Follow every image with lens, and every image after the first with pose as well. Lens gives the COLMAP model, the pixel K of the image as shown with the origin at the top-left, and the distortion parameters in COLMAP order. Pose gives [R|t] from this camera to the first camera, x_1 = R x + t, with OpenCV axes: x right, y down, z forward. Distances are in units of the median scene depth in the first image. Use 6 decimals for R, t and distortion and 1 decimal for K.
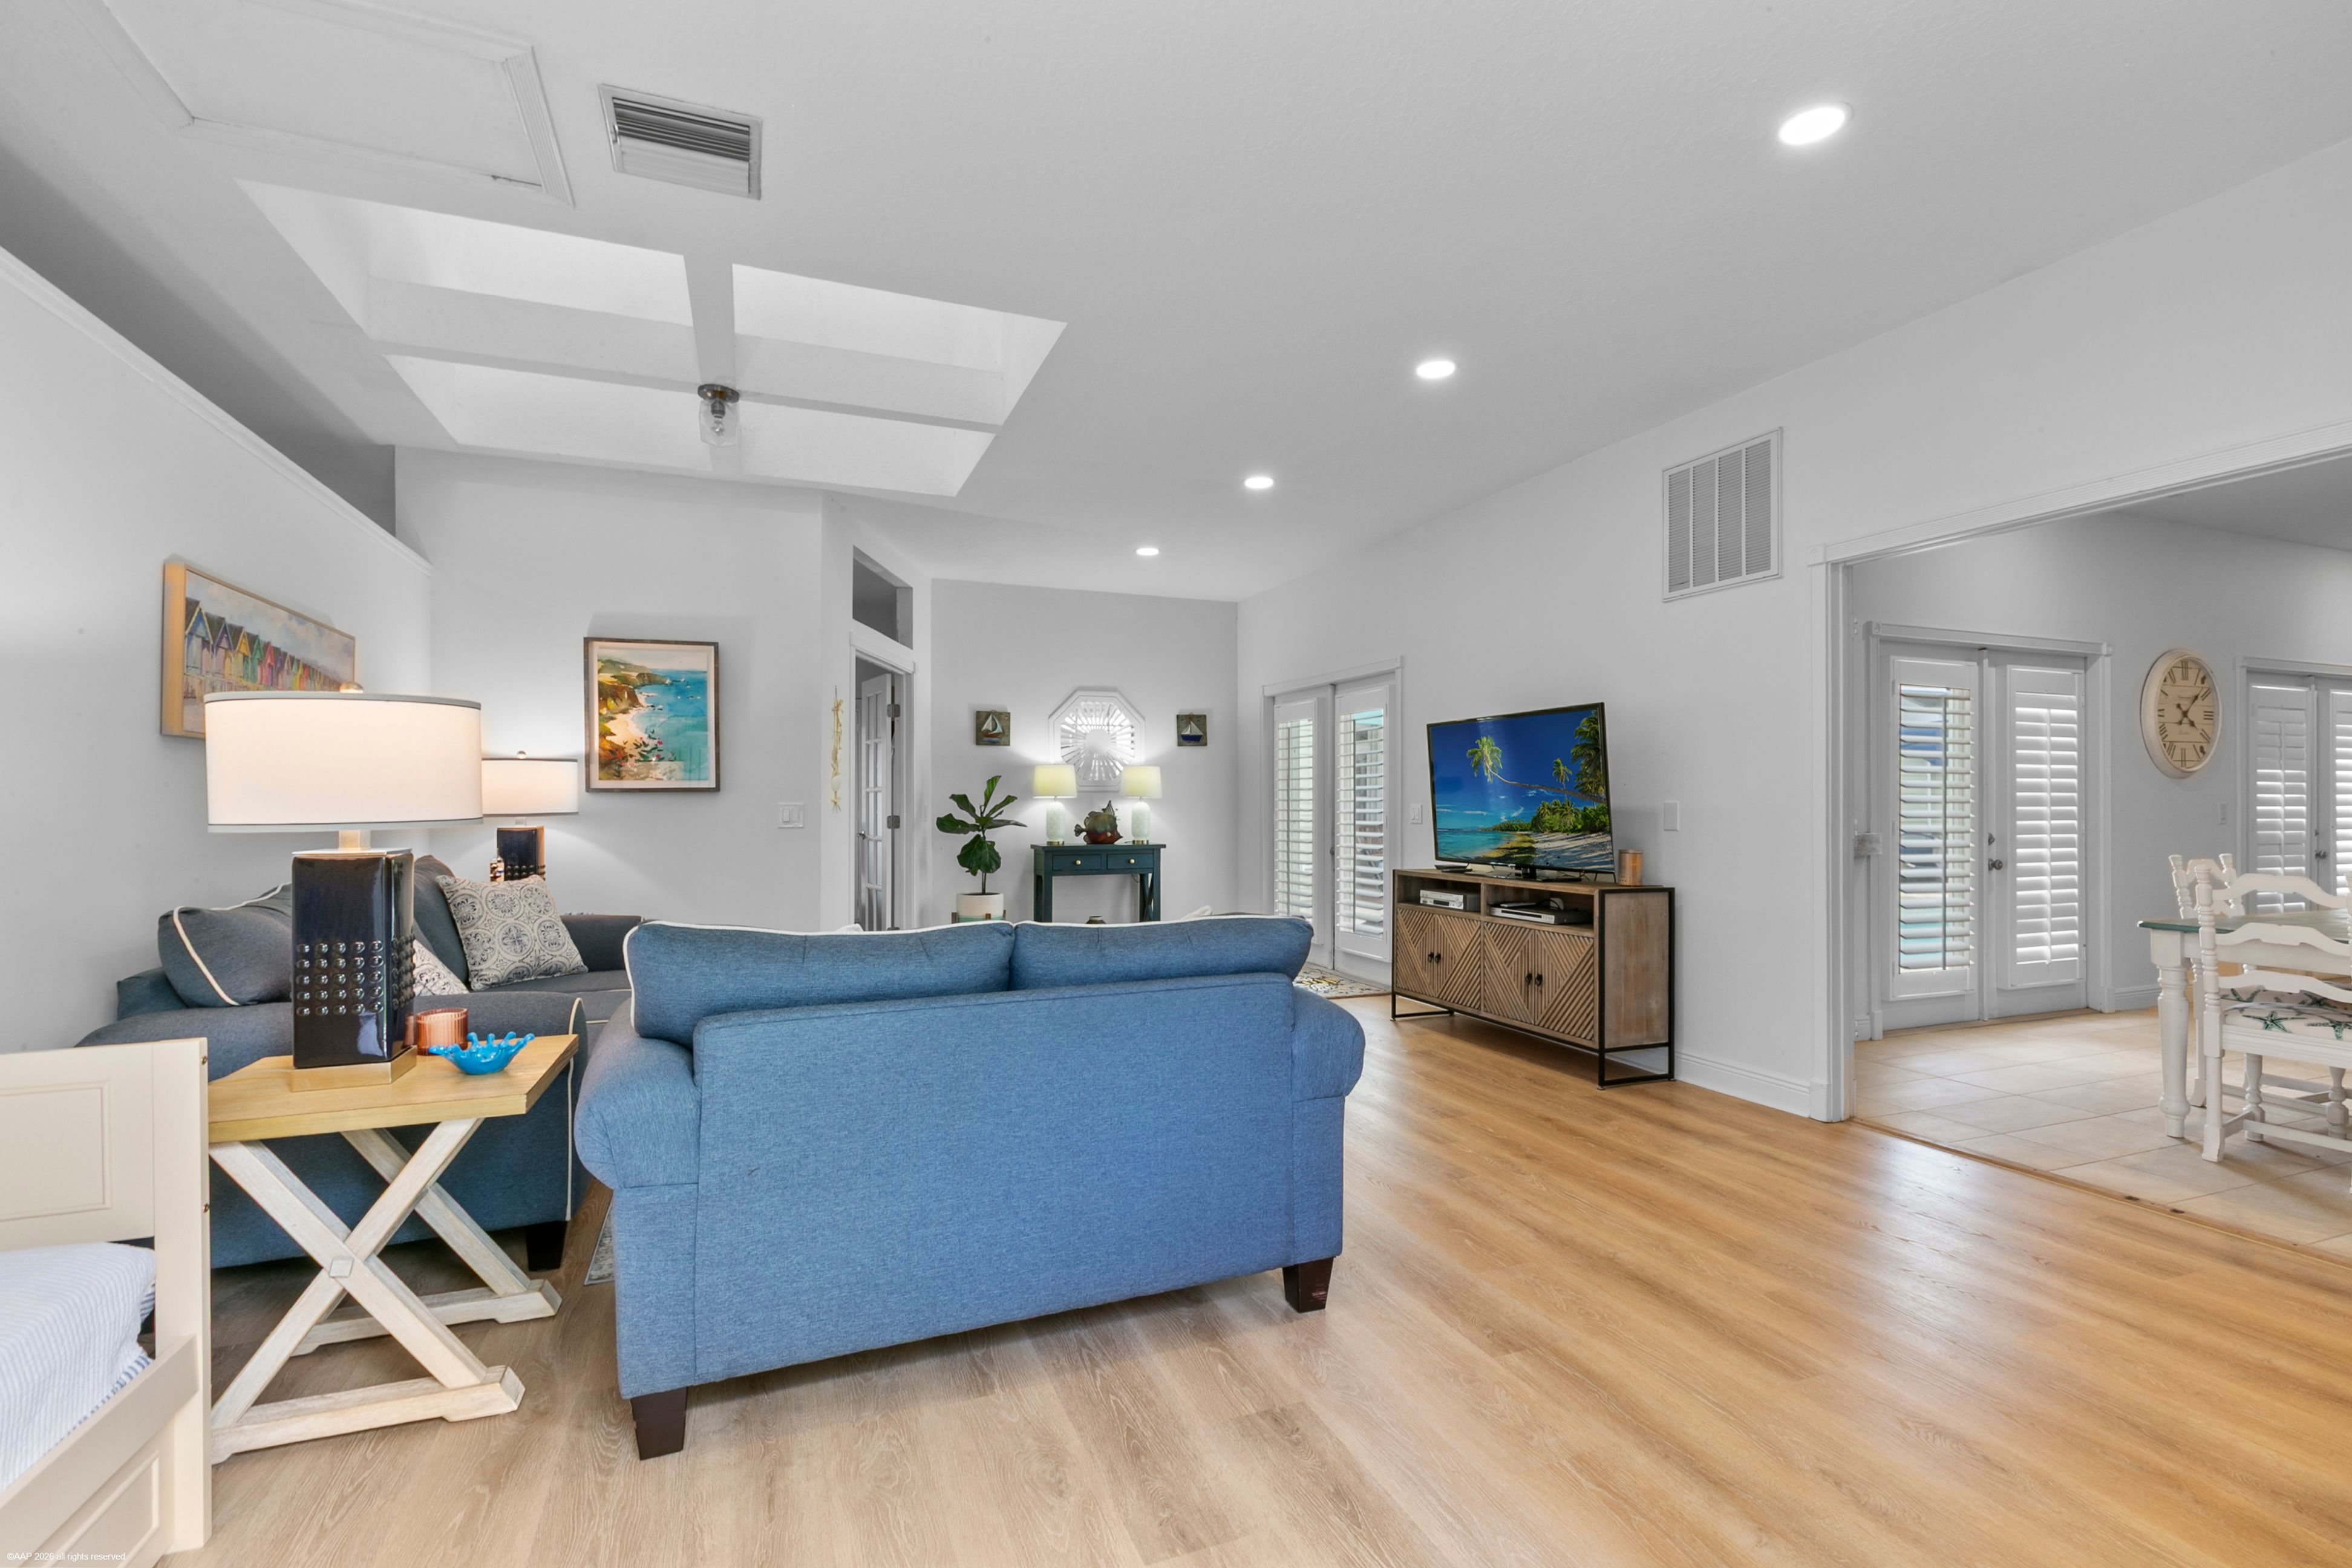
lens RADIAL K [[1076.8, 0, 1180.2], [0, 1076.8, 797.5], [0, 0, 1]] dist [0.009867, -0.000978]
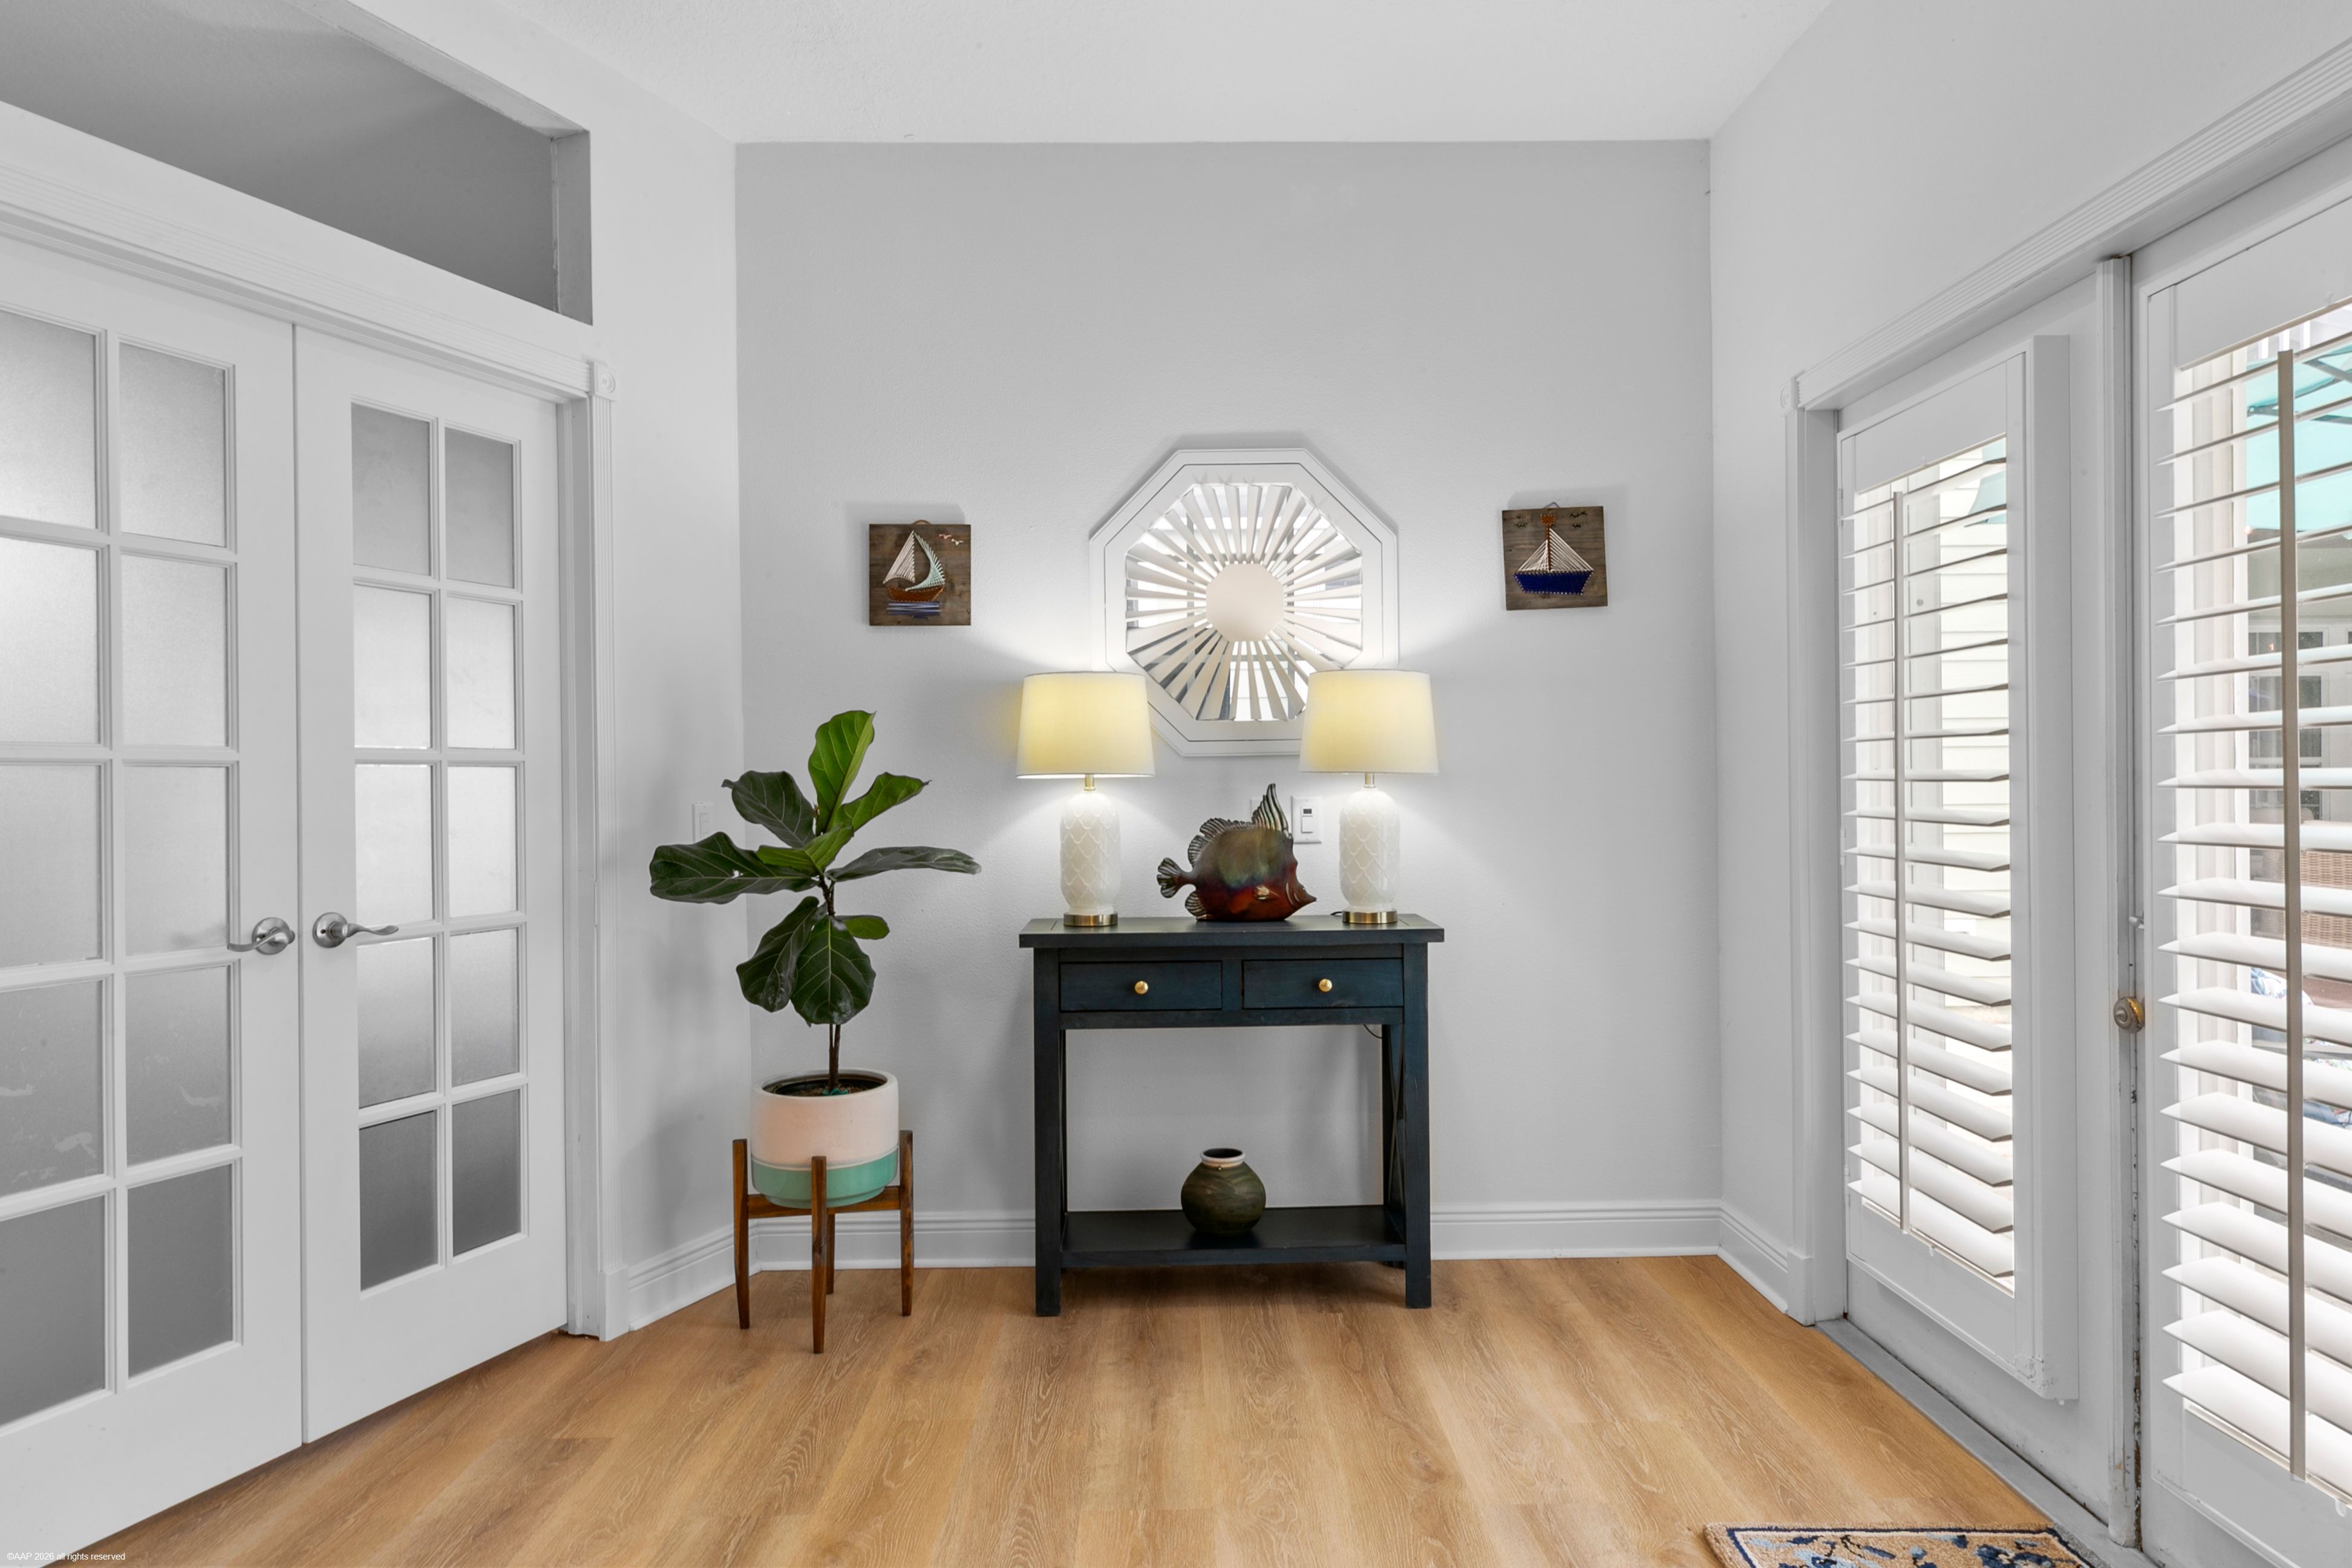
lens RADIAL K [[1434.8, 0, 1168.9], [0, 1434.8, 777.2], [0, 0, 1]] dist [-0.007748, 0.000026]
pose [[0.932157, -0.009943, -0.361917, 0.059770], [0.011682, 0.999928, 0.002616, -0.000877], [0.361865, -0.006666, 0.932207, 0.601097]]
